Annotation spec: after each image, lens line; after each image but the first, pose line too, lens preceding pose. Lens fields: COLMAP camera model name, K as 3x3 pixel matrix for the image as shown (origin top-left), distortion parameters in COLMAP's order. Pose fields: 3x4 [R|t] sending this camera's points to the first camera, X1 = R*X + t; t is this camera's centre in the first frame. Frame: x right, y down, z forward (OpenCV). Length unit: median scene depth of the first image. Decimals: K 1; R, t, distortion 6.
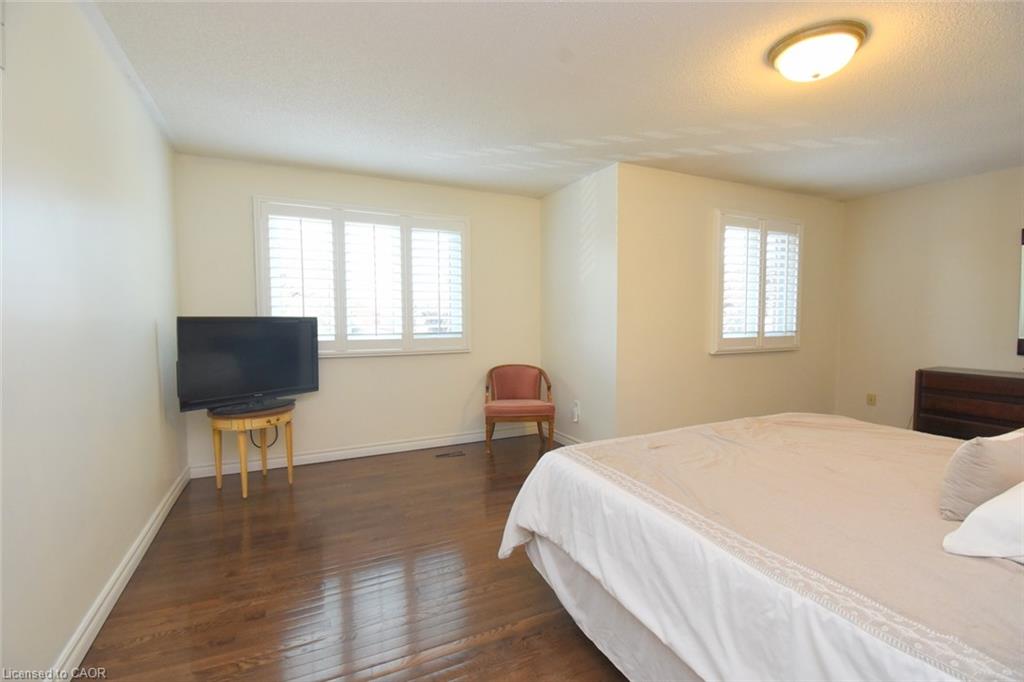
lens RADIAL K [[451.7, 0, 503.5], [0, 451.7, 342.1], [0, 0, 1]] dist [0.031579, -0.030422]
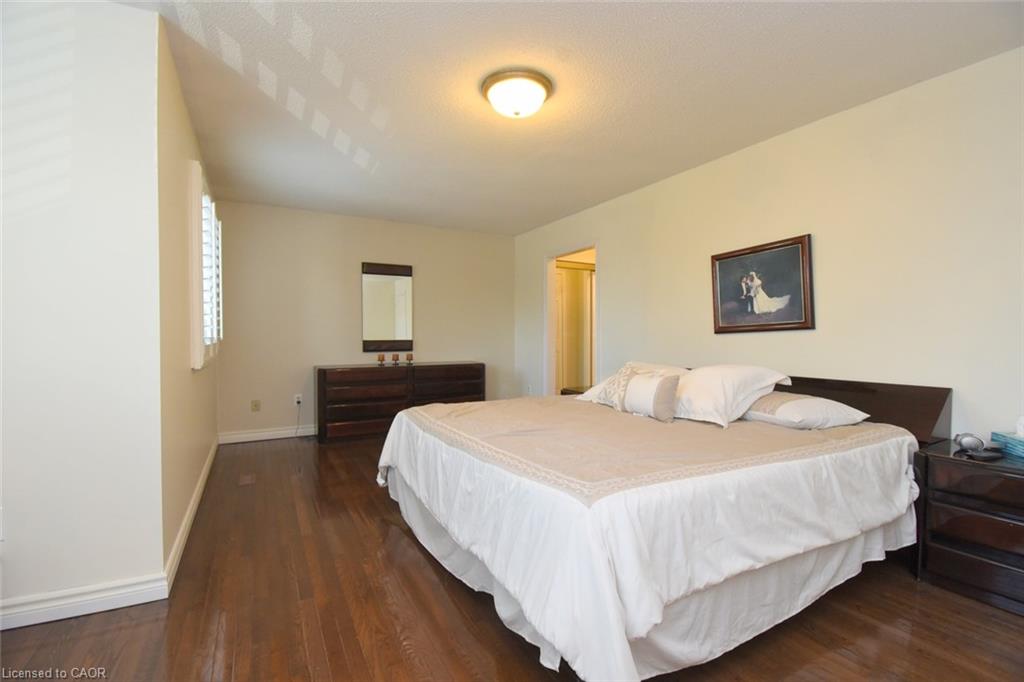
lens RADIAL K [[451.7, 0, 503.5], [0, 451.7, 342.1], [0, 0, 1]] dist [0.031579, -0.030422]
pose [[-0.063143, -0.011888, 0.997934, -0.338033], [0.055318, 0.998350, 0.015393, 0.000974], [-0.996470, 0.056176, -0.062381, 0.737668]]
